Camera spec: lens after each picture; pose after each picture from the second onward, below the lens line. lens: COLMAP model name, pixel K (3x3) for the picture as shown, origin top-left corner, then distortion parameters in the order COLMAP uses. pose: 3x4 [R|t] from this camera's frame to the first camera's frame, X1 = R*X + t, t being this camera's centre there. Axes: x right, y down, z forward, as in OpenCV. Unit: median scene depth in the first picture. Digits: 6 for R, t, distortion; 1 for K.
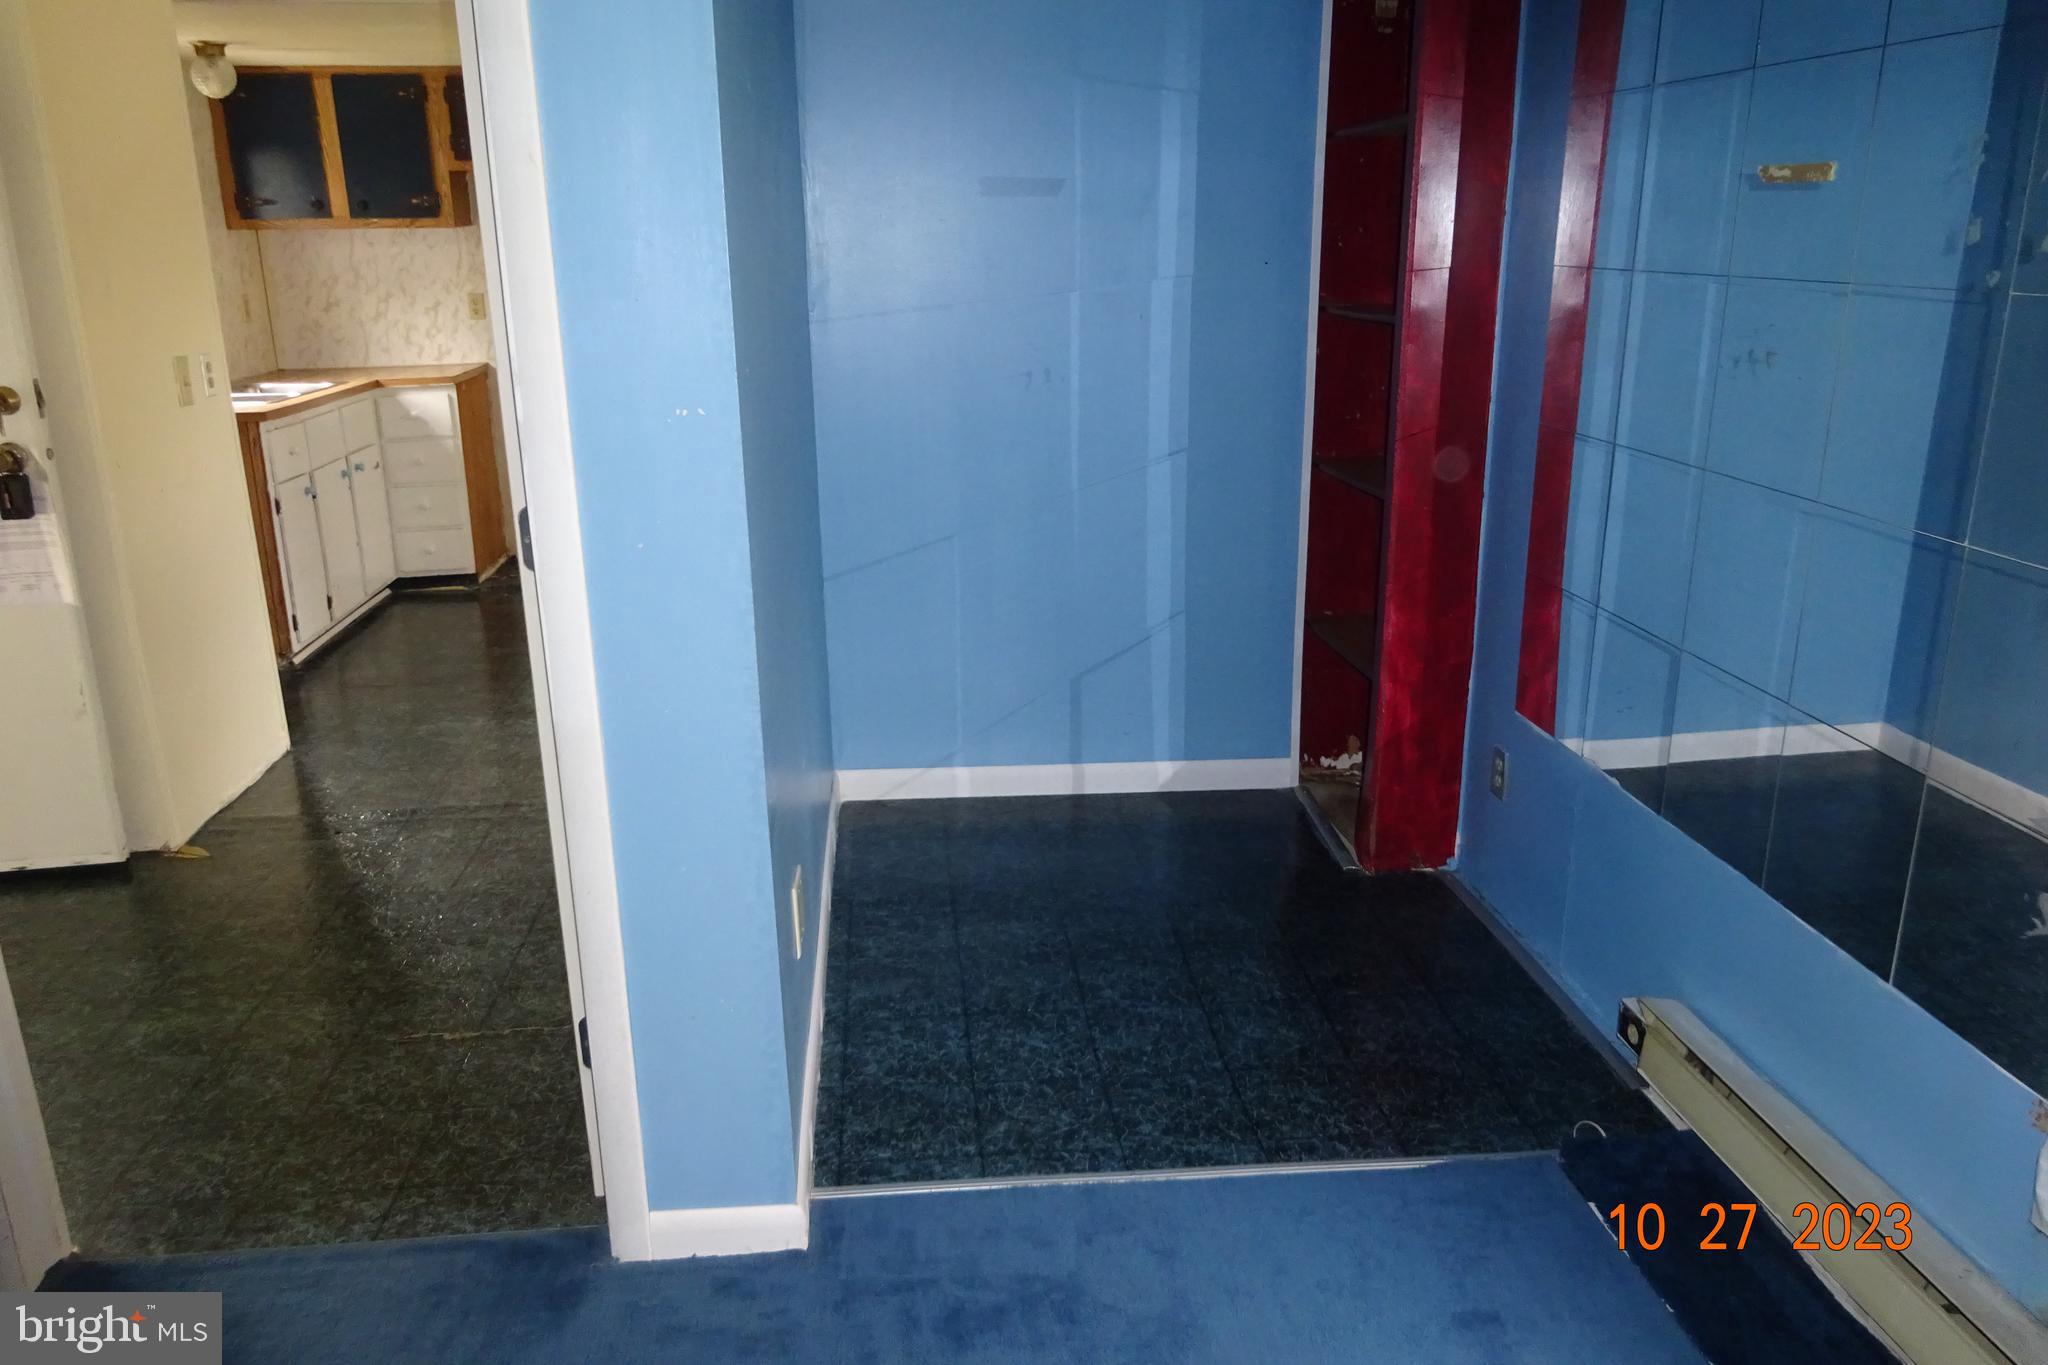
lens RADIAL K [[1488.7, 0, 1024.9], [0, 1488.7, 675.5], [0, 0, 1]] dist [-0.005445, 0.003684]
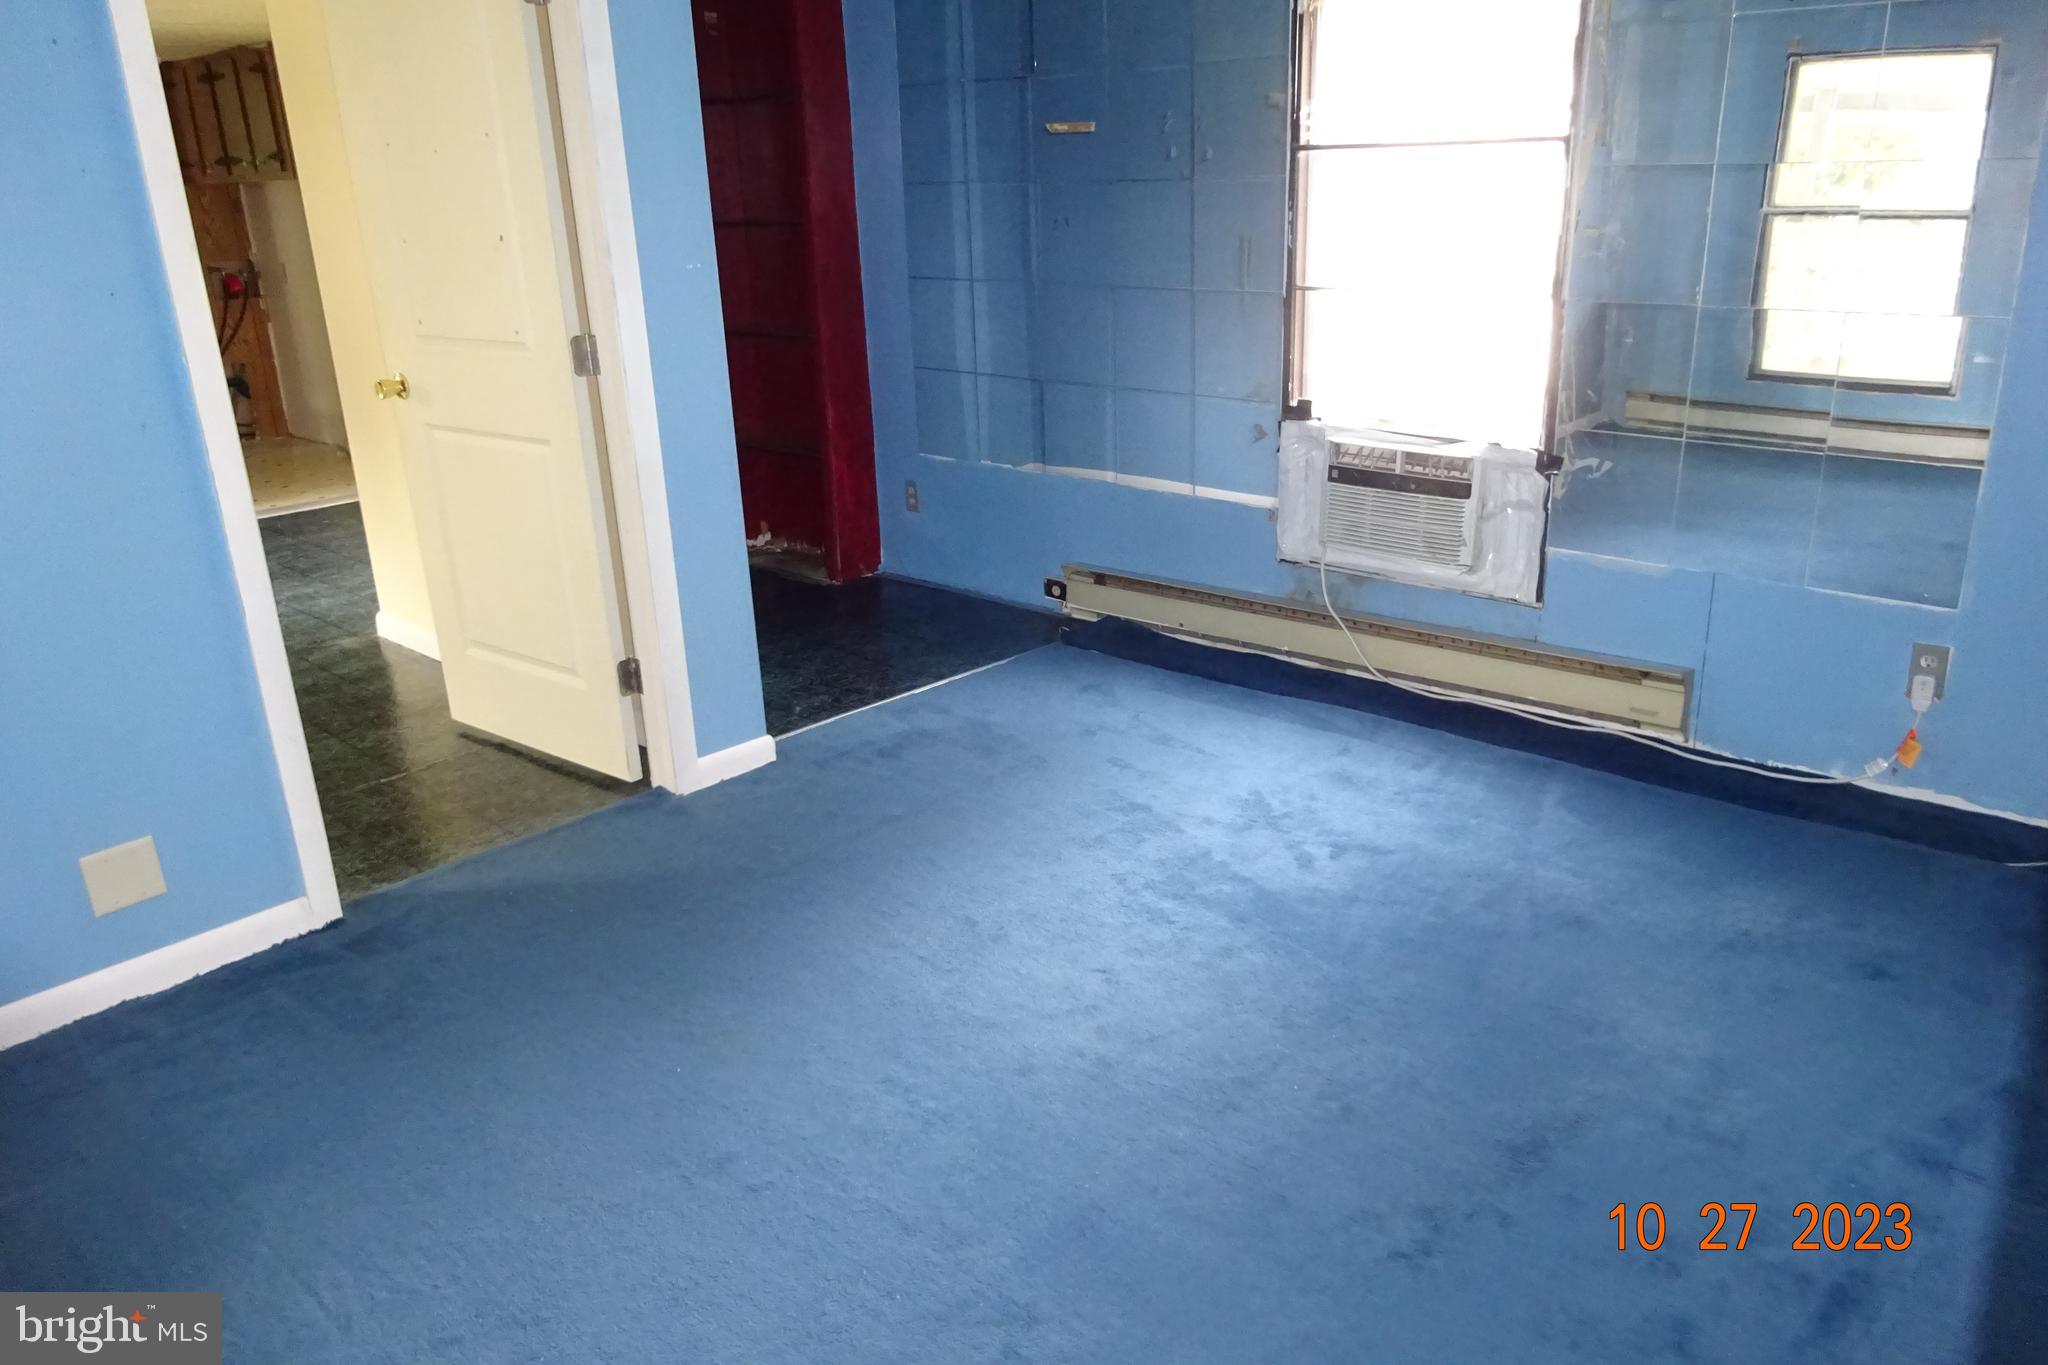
lens RADIAL K [[1488.7, 0, 1018.3], [0, 1488.7, 687.7], [0, 0, 1]] dist [-0.005445, 0.003684]
pose [[0.759077, -0.233244, 0.607783, -0.811004], [0.209900, 0.971441, 0.110654, 0.143270], [-0.616234, 0.043579, 0.786356, -0.452551]]
